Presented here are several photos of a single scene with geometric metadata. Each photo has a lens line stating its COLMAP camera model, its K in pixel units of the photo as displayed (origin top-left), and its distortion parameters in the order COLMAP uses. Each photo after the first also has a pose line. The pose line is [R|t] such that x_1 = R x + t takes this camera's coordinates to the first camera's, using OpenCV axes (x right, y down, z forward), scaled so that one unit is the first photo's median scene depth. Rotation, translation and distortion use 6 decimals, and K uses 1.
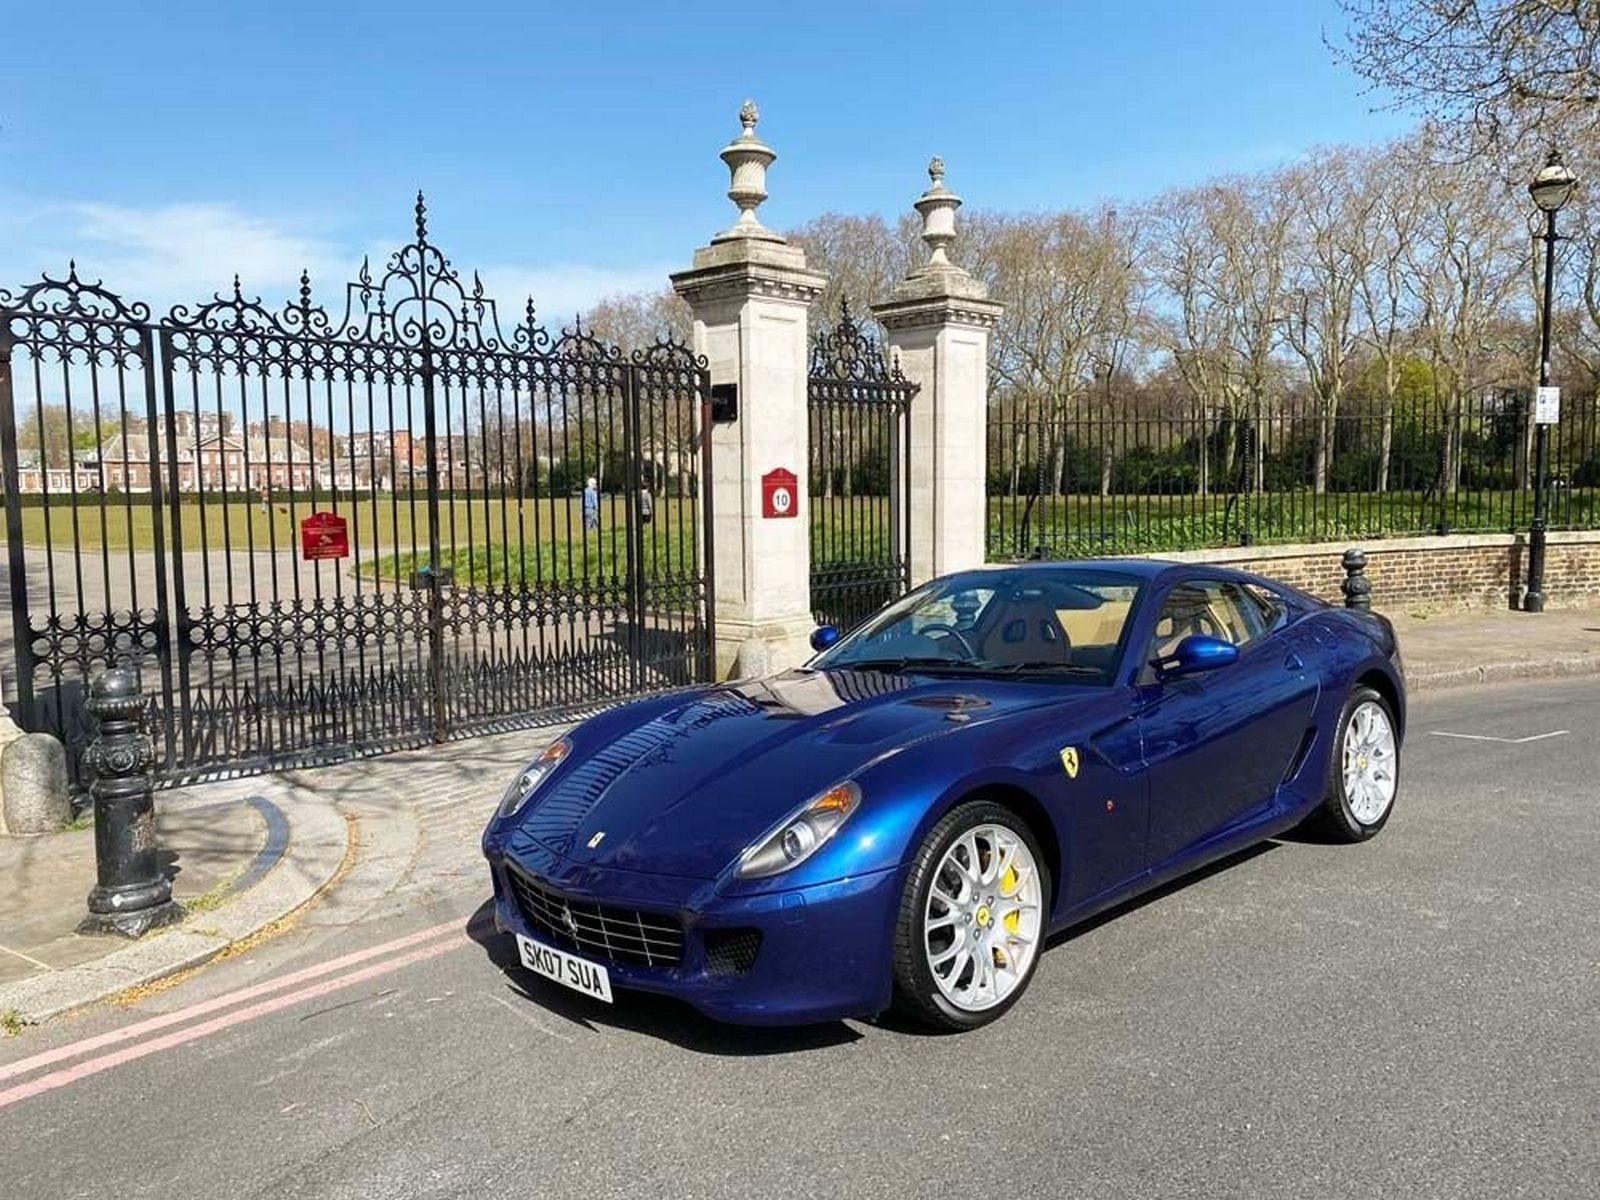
lens RADIAL K [[1211.3, 0, 784.1], [0, 1211.3, 605.6], [0, 0, 1]] dist [0.041082, -0.043284]
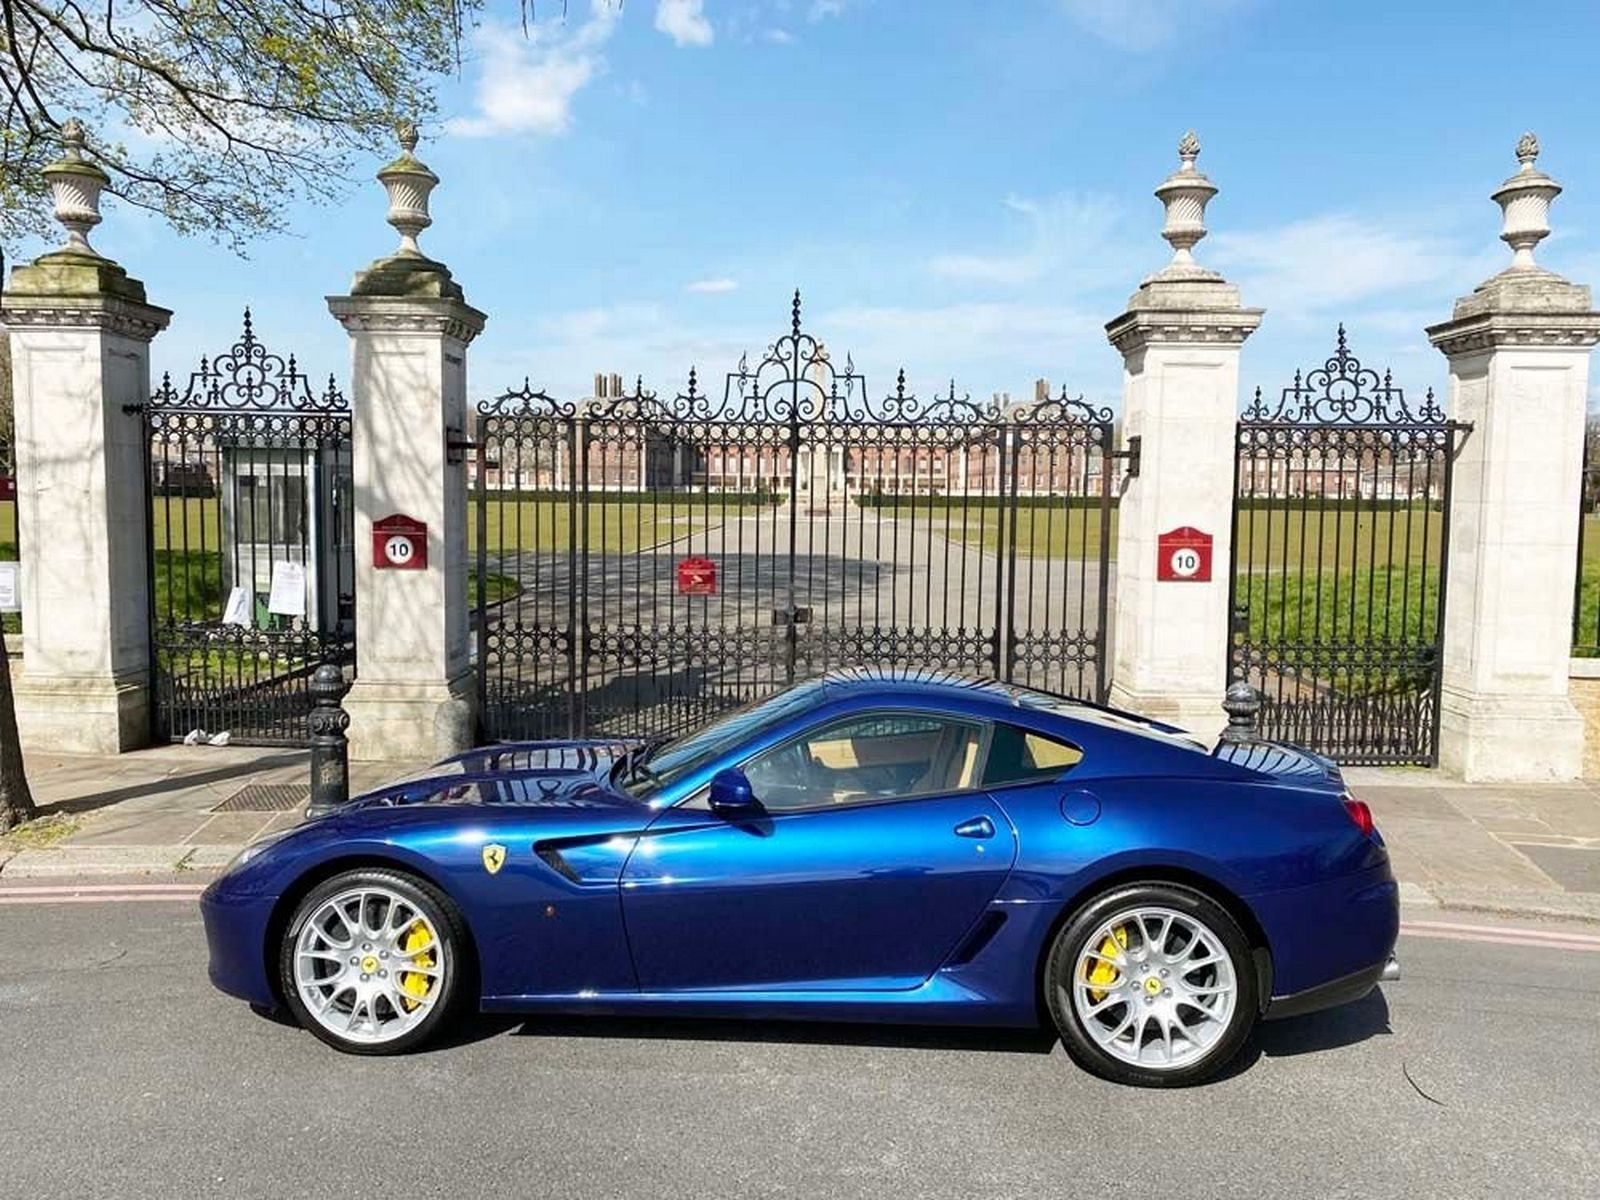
lens RADIAL K [[1211.3, 0, 794.0], [0, 1211.3, 588.6], [0, 0, 1]] dist [0.041082, -0.043284]
pose [[0.693973, 0.075314, -0.716051, 0.535883], [-0.088600, 0.995888, 0.018879, -0.070768], [0.714529, 0.050340, 0.697792, 0.184866]]
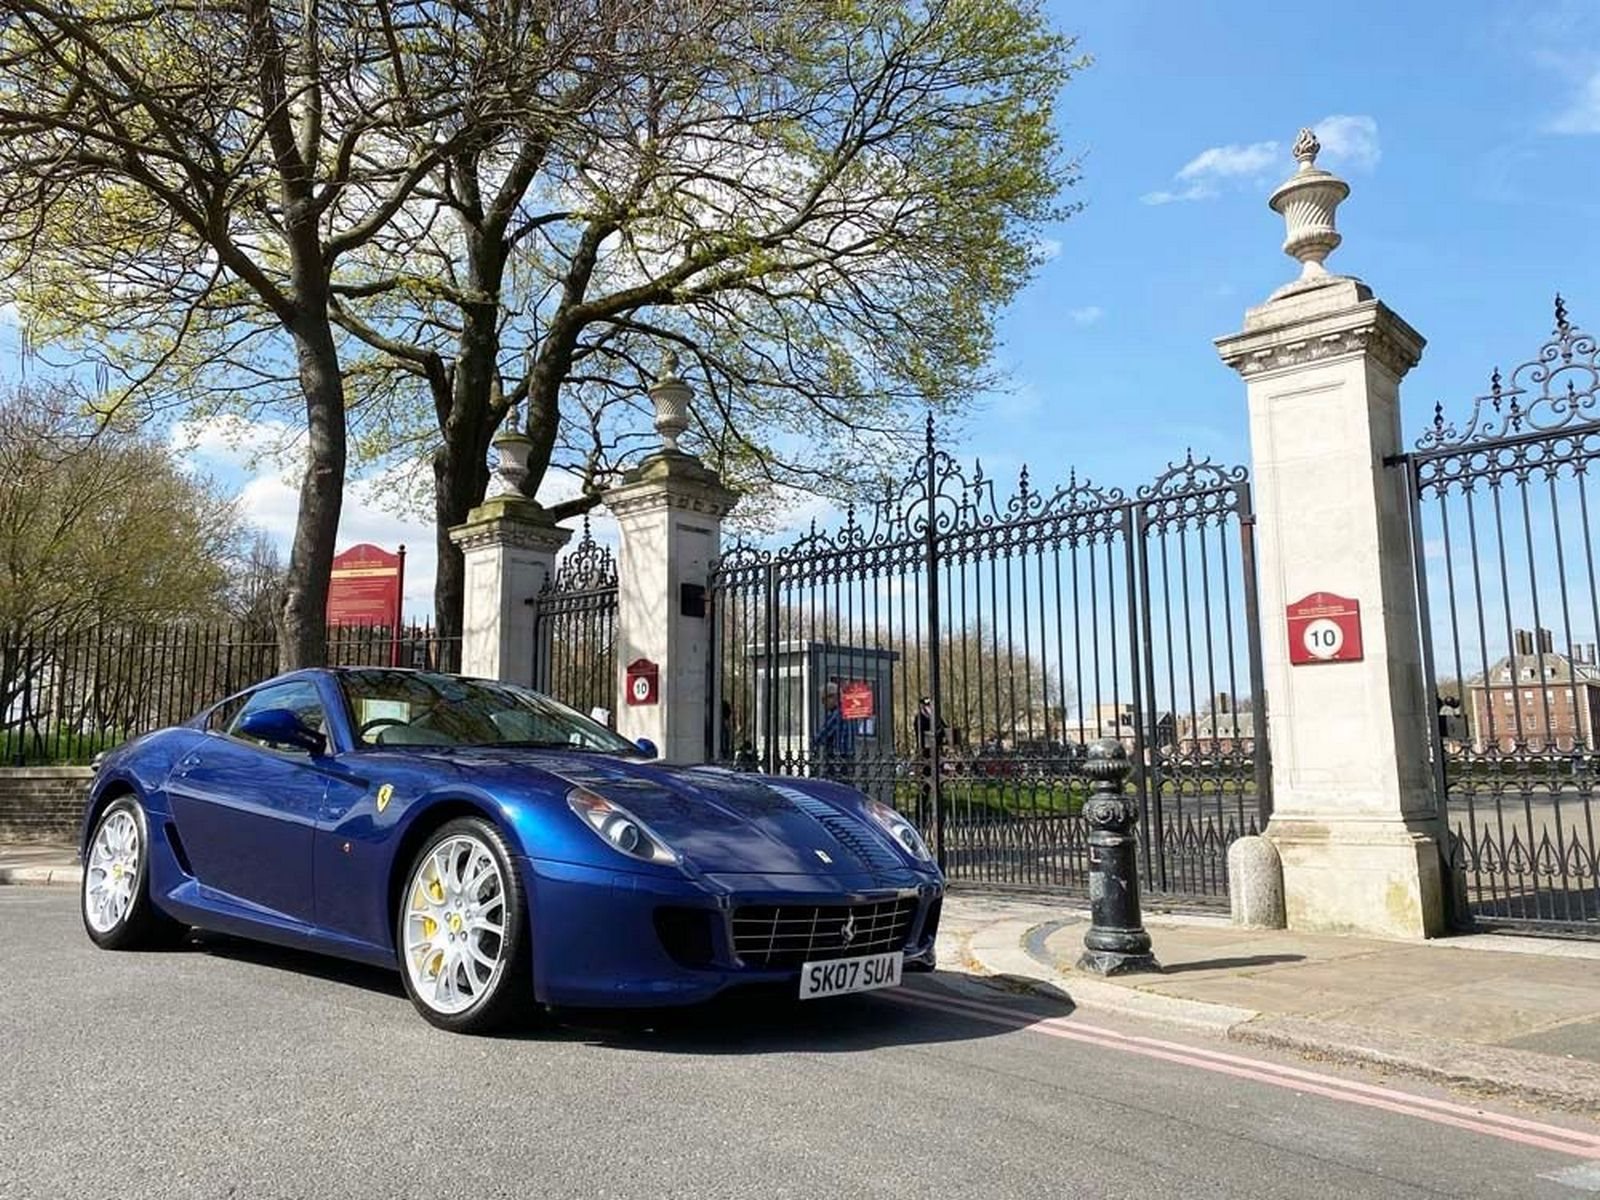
lens RADIAL K [[1211.3, 0, 796.8], [0, 1211.3, 588.2], [0, 0, 1]] dist [0.041082, -0.043284]
pose [[0.051270, -0.140554, -0.988745, 0.801392], [-0.088819, 0.985482, -0.144696, 0.013262], [0.994727, 0.095238, 0.038042, 0.803752]]
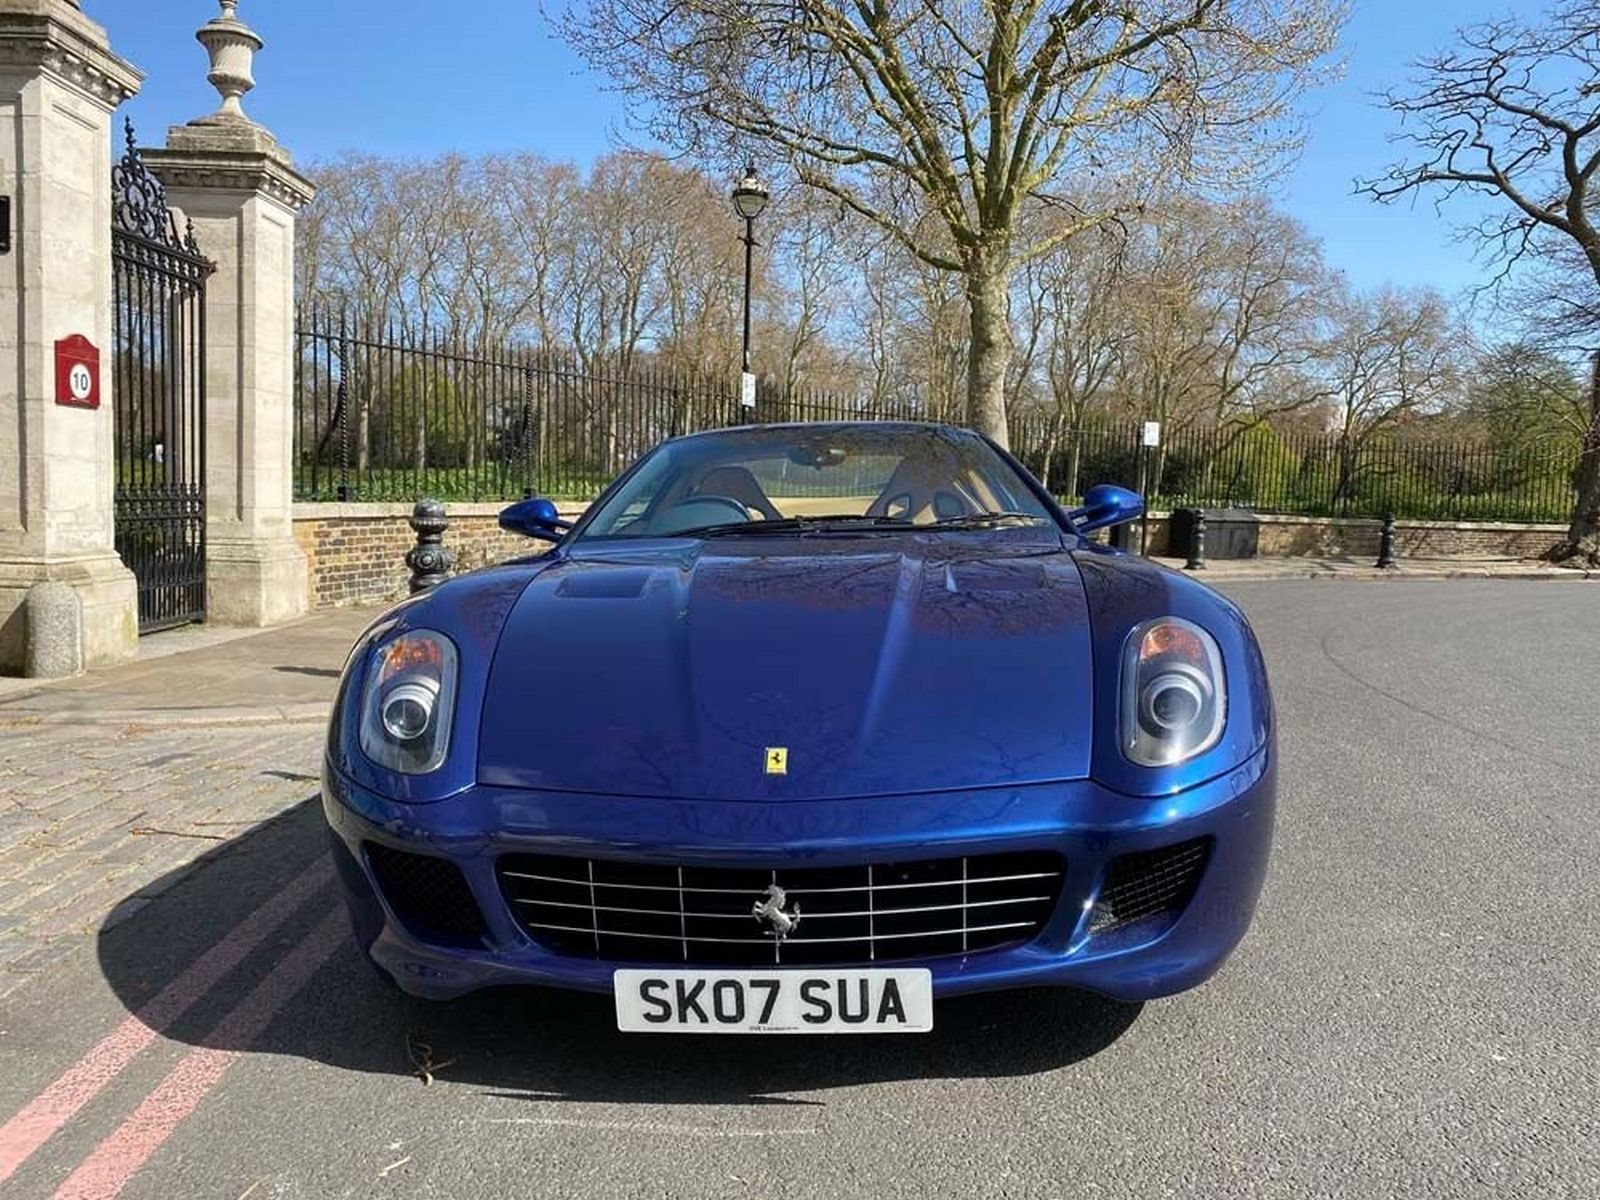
lens RADIAL K [[1211.3, 0, 799.9], [0, 1211.3, 591.1], [0, 0, 1]] dist [0.041082, -0.043284]
pose [[0.714314, -0.014079, 0.699684, -0.235941], [0.023007, 0.999730, -0.003371, 0.051655], [-0.699447, 0.018506, 0.714444, 0.263096]]
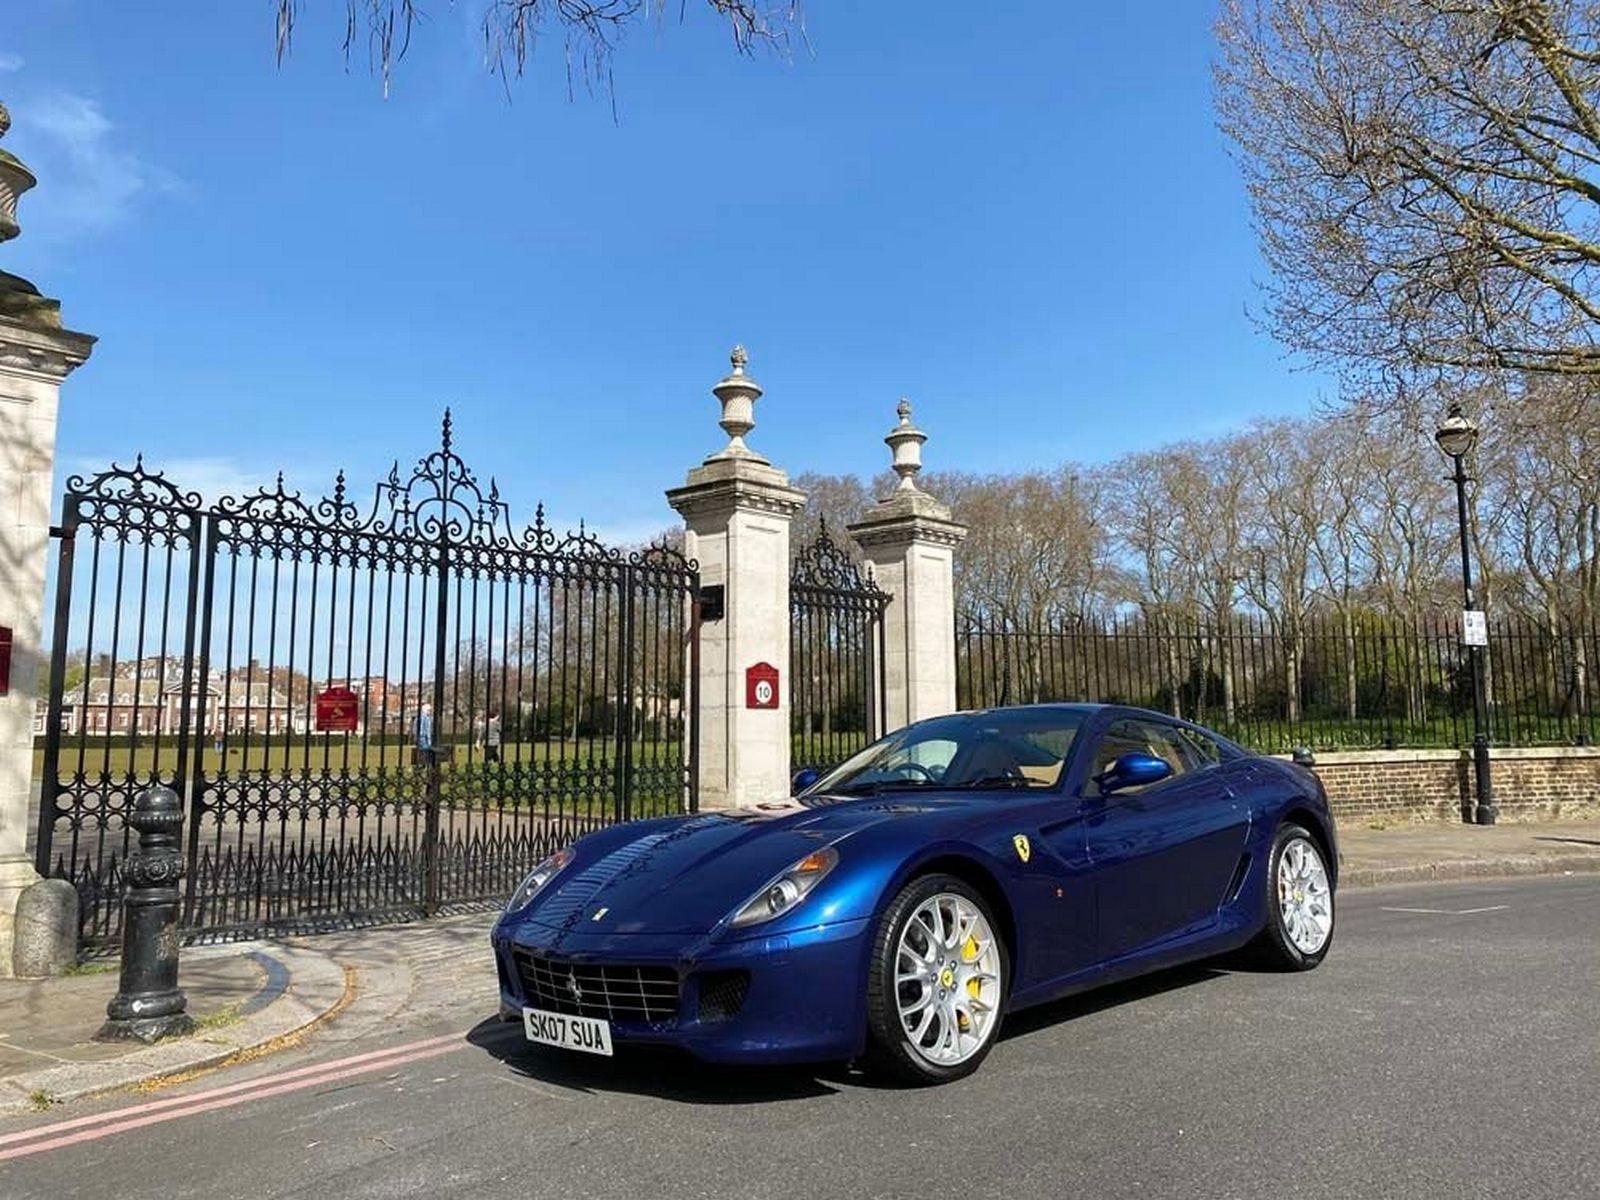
lens RADIAL K [[1211.3, 0, 792.7], [0, 1211.3, 585.1], [0, 0, 1]] dist [0.041082, -0.043284]
pose [[0.999656, 0.010569, 0.024001, -0.003851], [-0.005069, 0.975810, -0.218562, 0.062374], [-0.025731, 0.218365, 0.975528, -0.070200]]
